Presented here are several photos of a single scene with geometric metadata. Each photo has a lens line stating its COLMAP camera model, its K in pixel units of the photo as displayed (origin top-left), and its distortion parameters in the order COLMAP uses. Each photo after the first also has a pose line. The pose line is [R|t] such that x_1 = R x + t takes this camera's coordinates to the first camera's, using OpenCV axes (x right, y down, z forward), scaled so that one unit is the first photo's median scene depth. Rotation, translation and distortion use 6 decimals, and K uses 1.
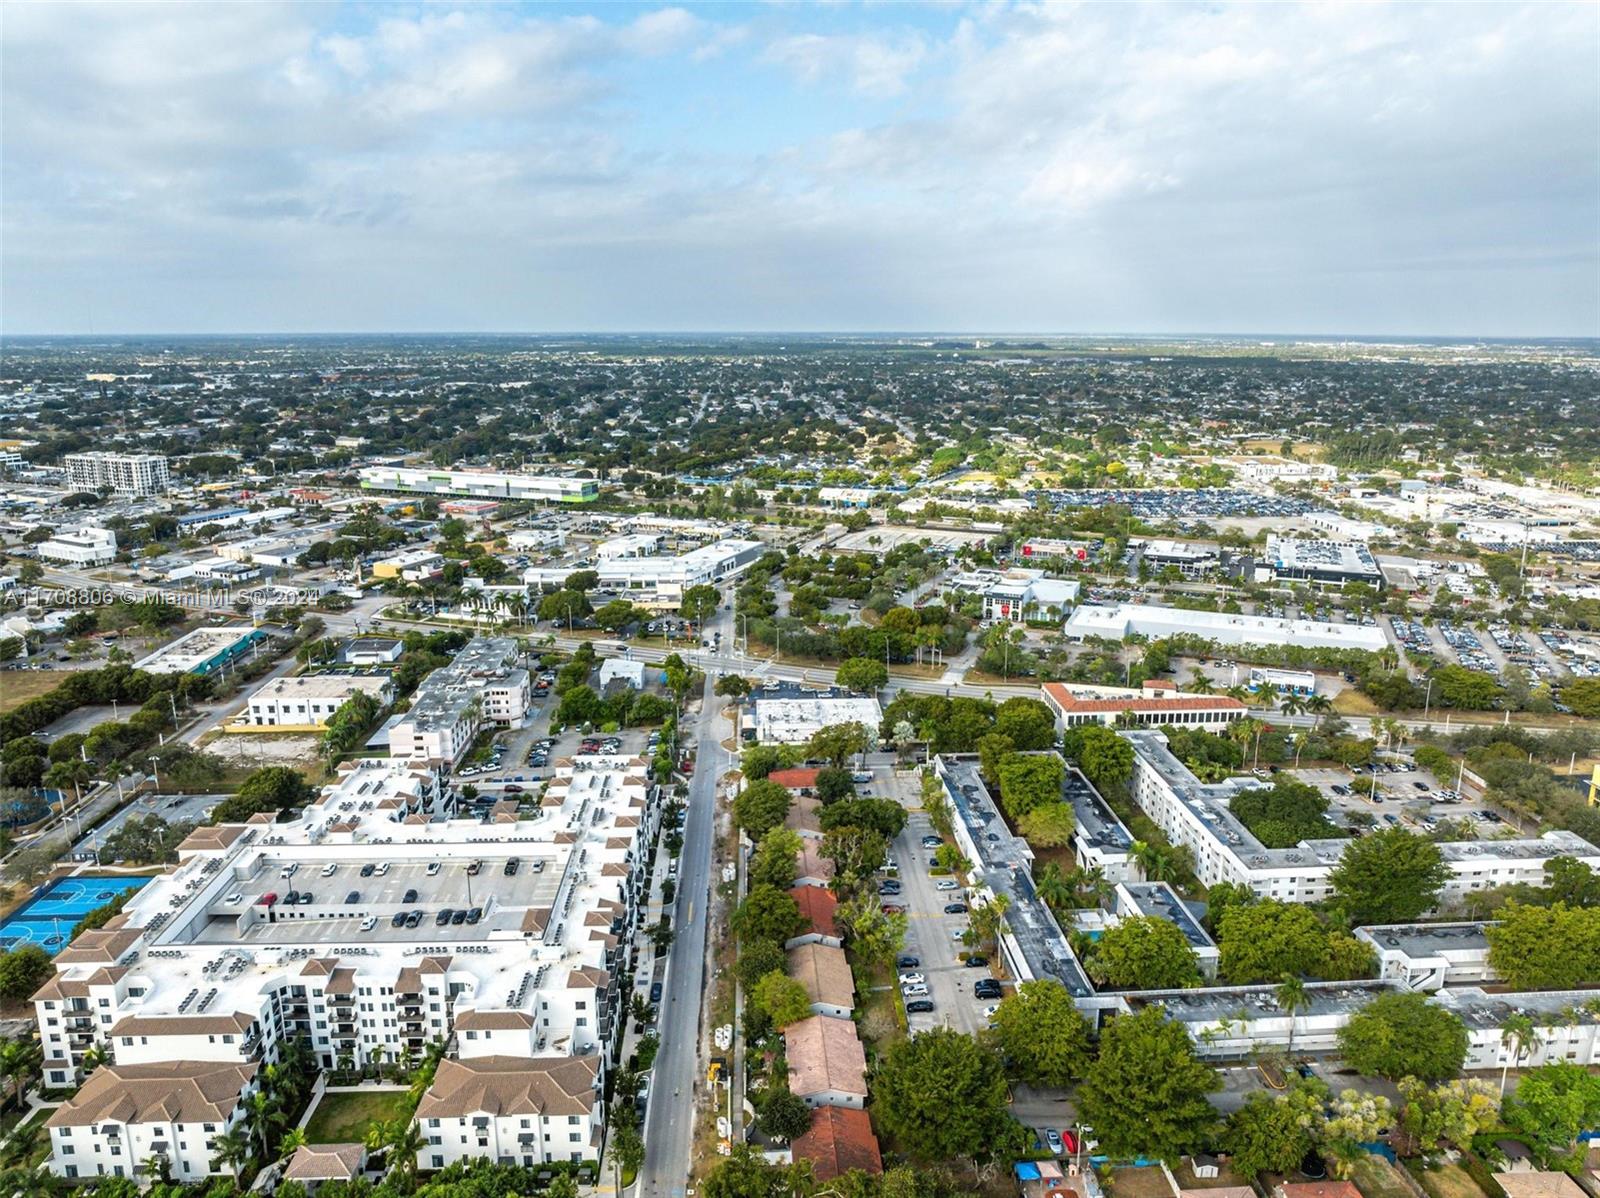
lens RADIAL K [[1115.0, 0, 800.0], [0, 1115.0, 599.0], [0, 0, 1]] dist [-0.013166, -0.001039]
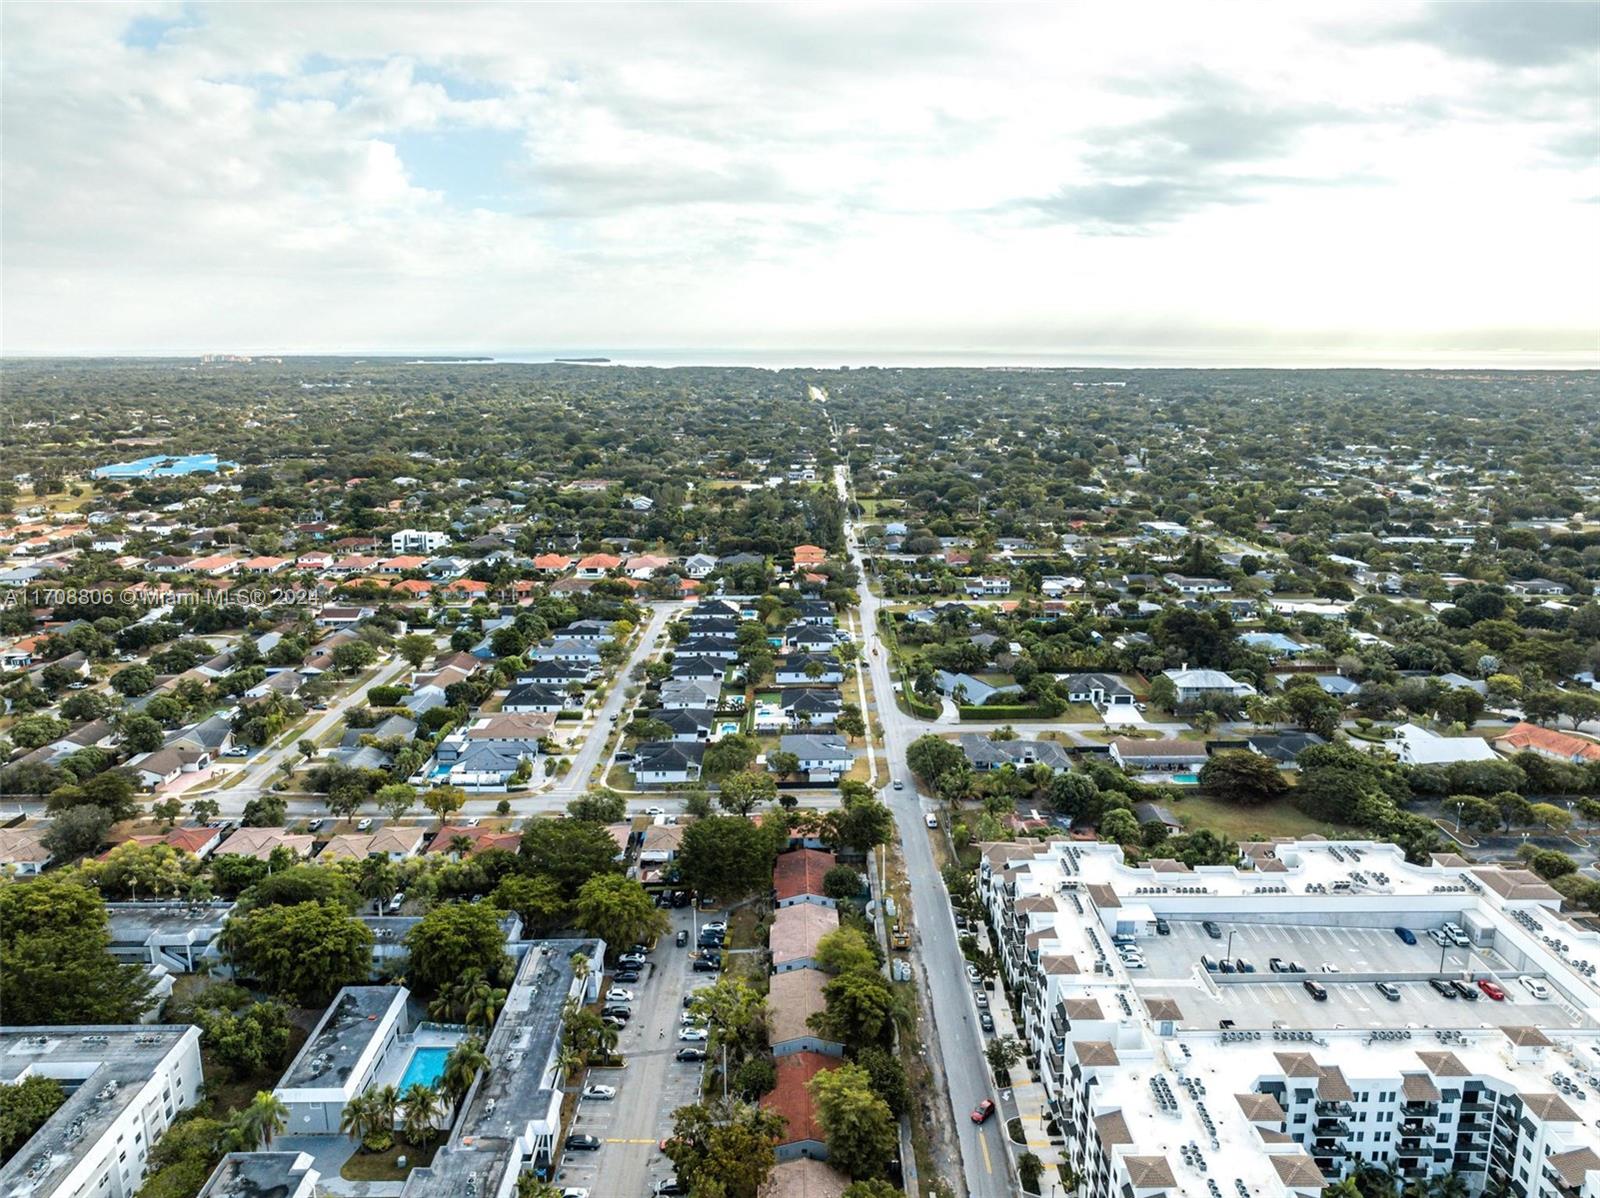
lens RADIAL K [[1115.0, 0, 800.0], [0, 1115.0, 599.0], [0, 0, 1]] dist [-0.013166, -0.001039]
pose [[-0.999187, -0.005582, 0.039933, -0.012277], [0.013151, 0.891108, 0.453600, -0.292721], [-0.038117, 0.453757, -0.890310, 1.373955]]
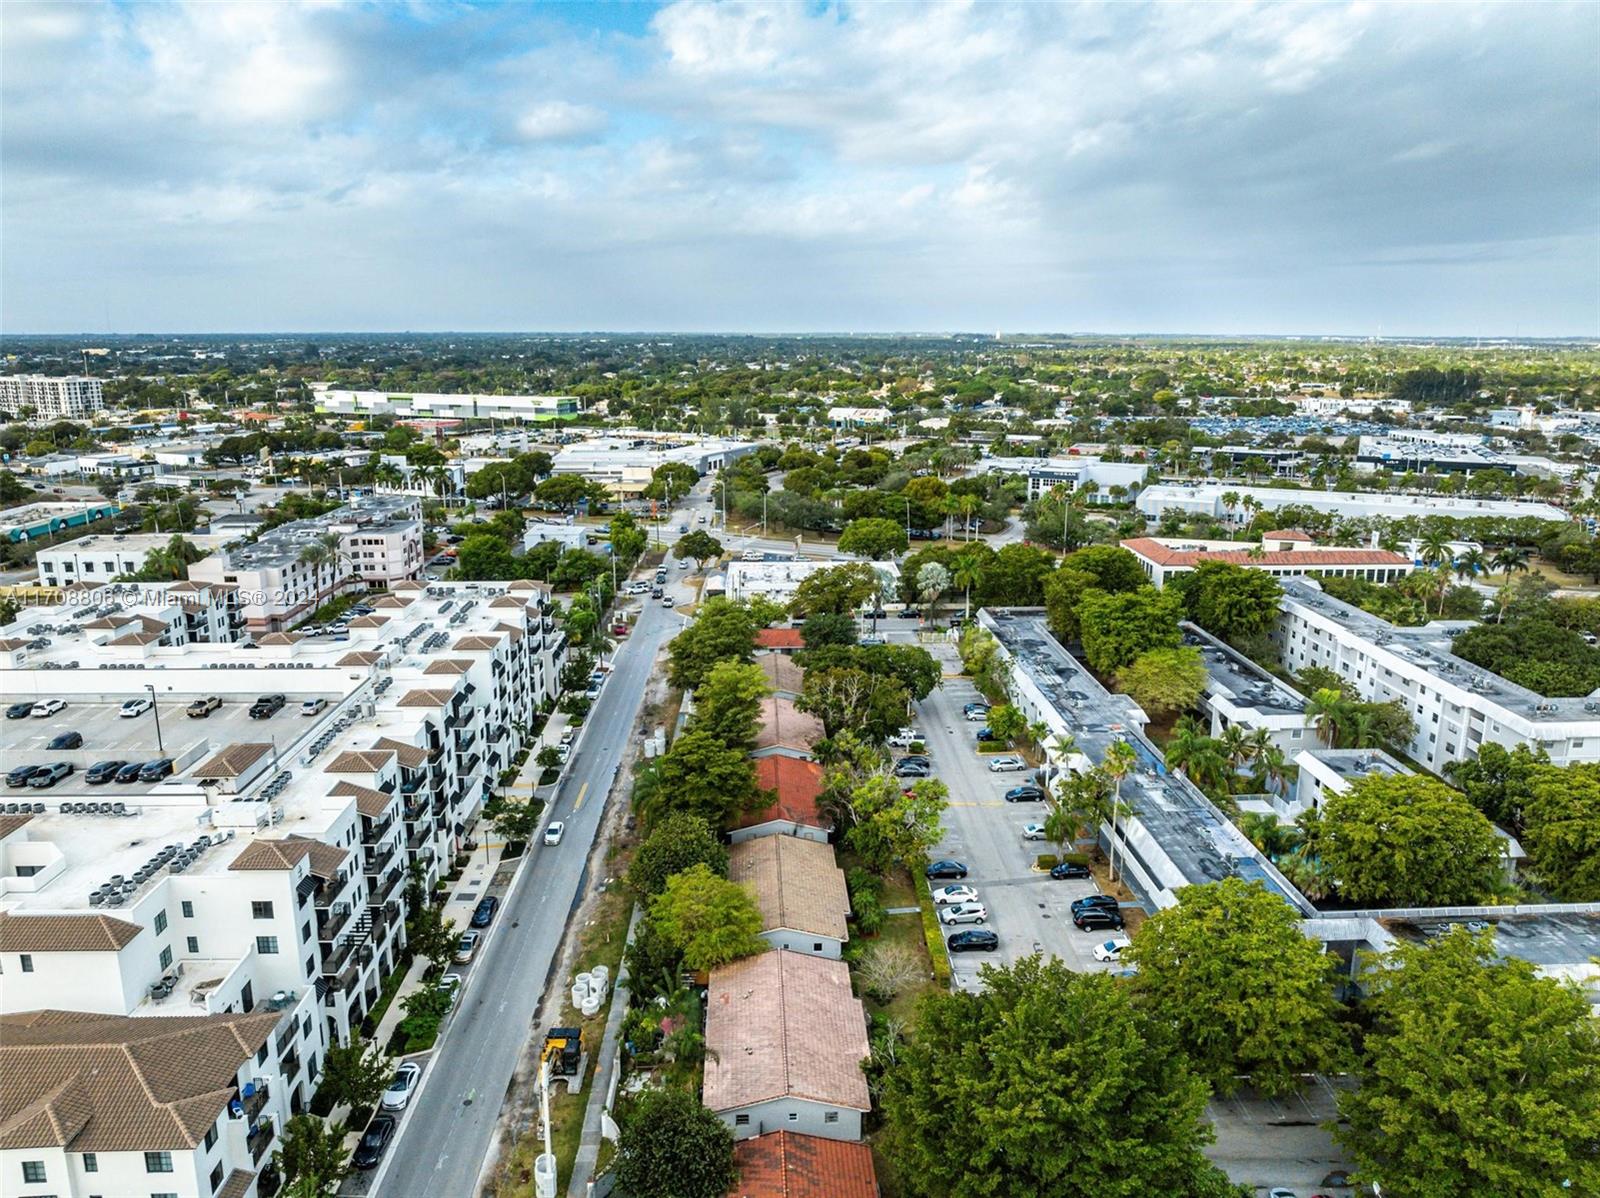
lens RADIAL K [[1126.7, 0, 804.4], [0, 1126.7, 591.4], [0, 0, 1]] dist [-0.022157, 0.003049]
pose [[0.999932, 0.006183, -0.009933, 0.025990], [-0.006253, 0.999956, -0.007025, 0.166991], [0.009889, 0.007087, 0.999926, 0.378870]]
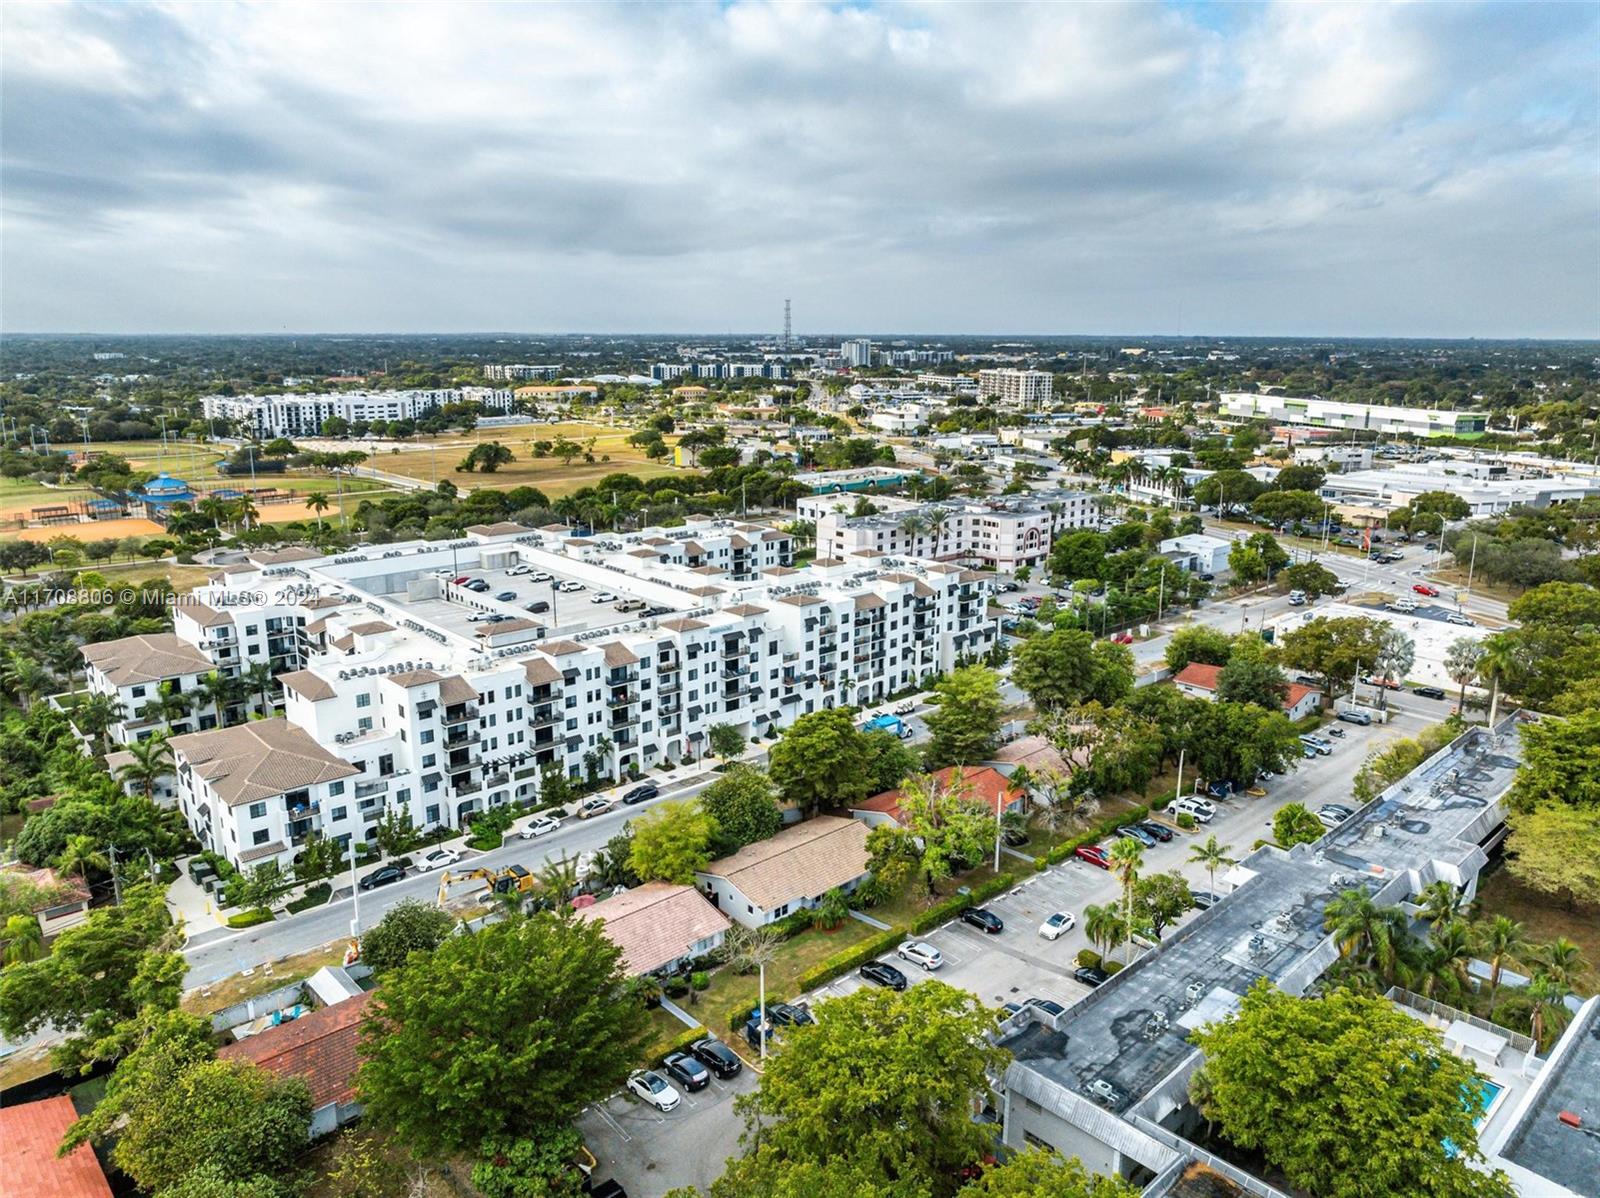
lens RADIAL K [[1123.1, 0, 795.5], [0, 1123.1, 602.4], [0, 0, 1]] dist [-0.011852, -0.001867]
pose [[0.640654, 0.185670, -0.745043, 0.352552], [-0.185182, 0.979043, 0.084749, 0.135457], [0.745164, 0.083674, 0.661611, 0.507075]]
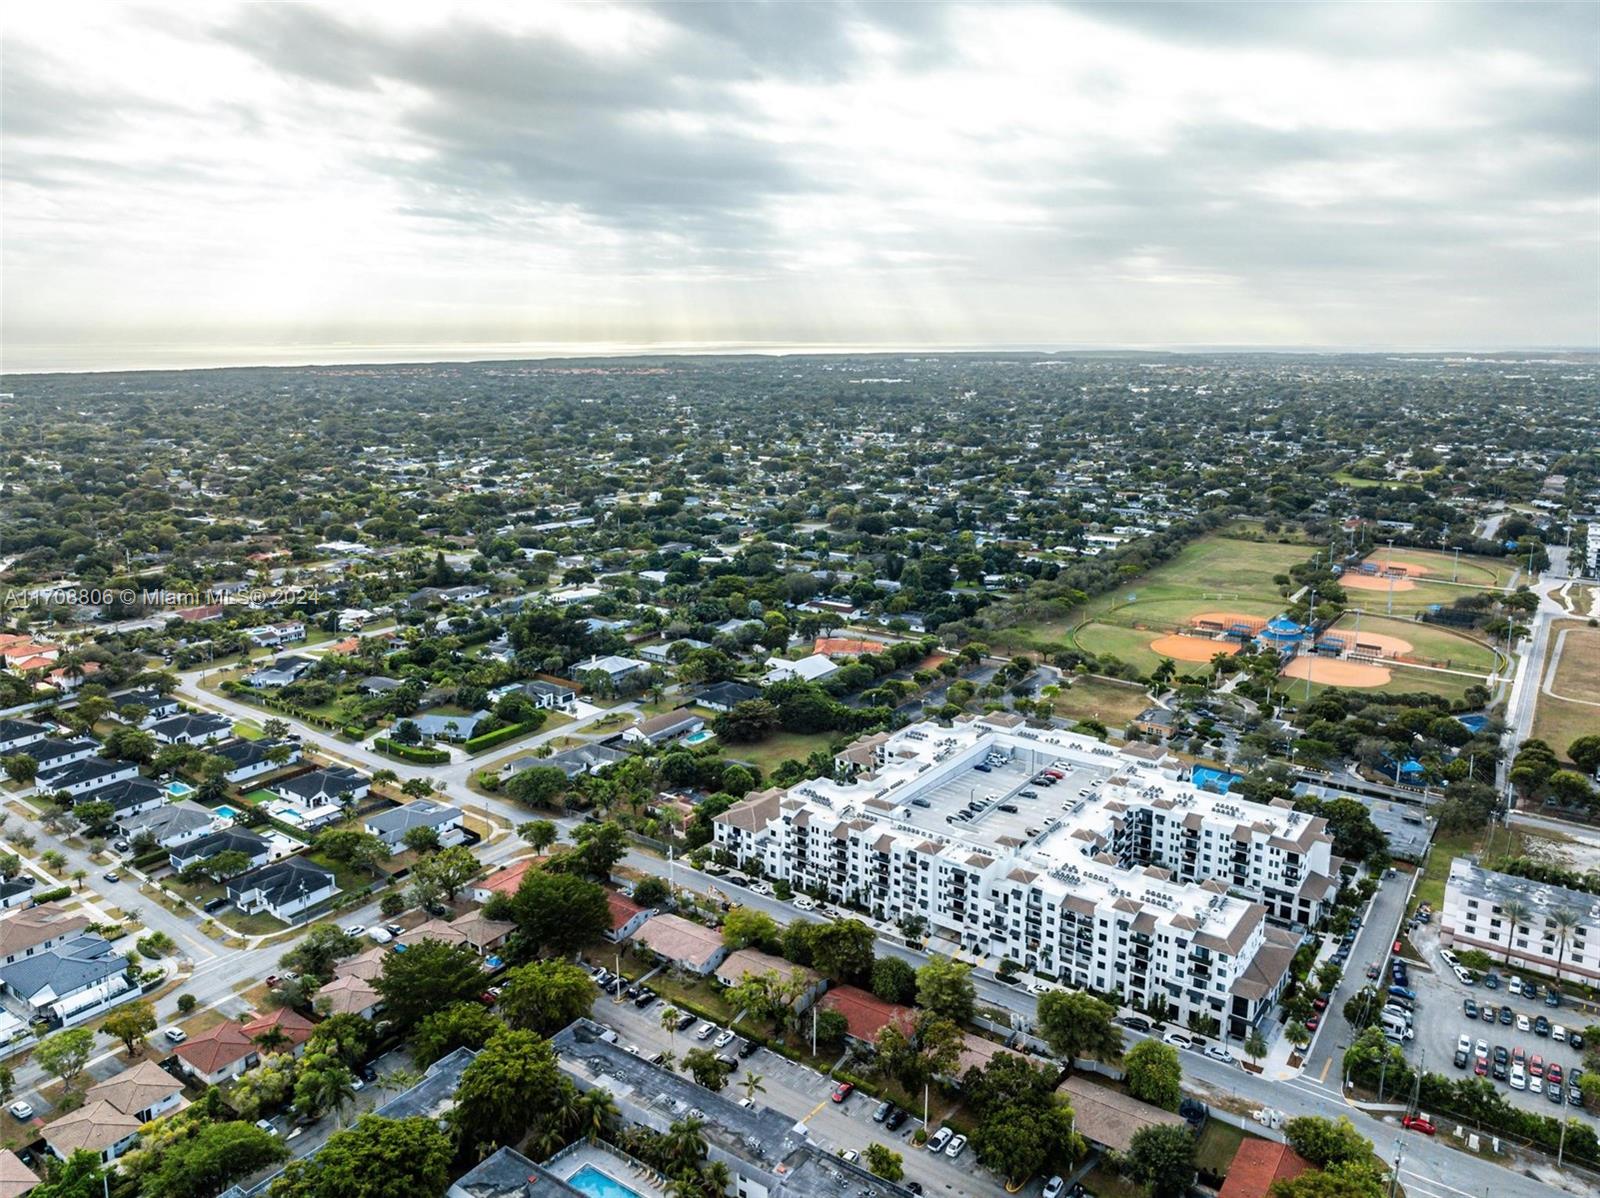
lens RADIAL K [[1126.7, 0, 804.4], [0, 1126.7, 591.4], [0, 0, 1]] dist [-0.022157, 0.003049]
pose [[-0.616974, 0.174119, -0.767480, 0.628050], [-0.191620, 0.912631, 0.361092, -0.319966], [0.763298, 0.369849, -0.529705, 1.218664]]
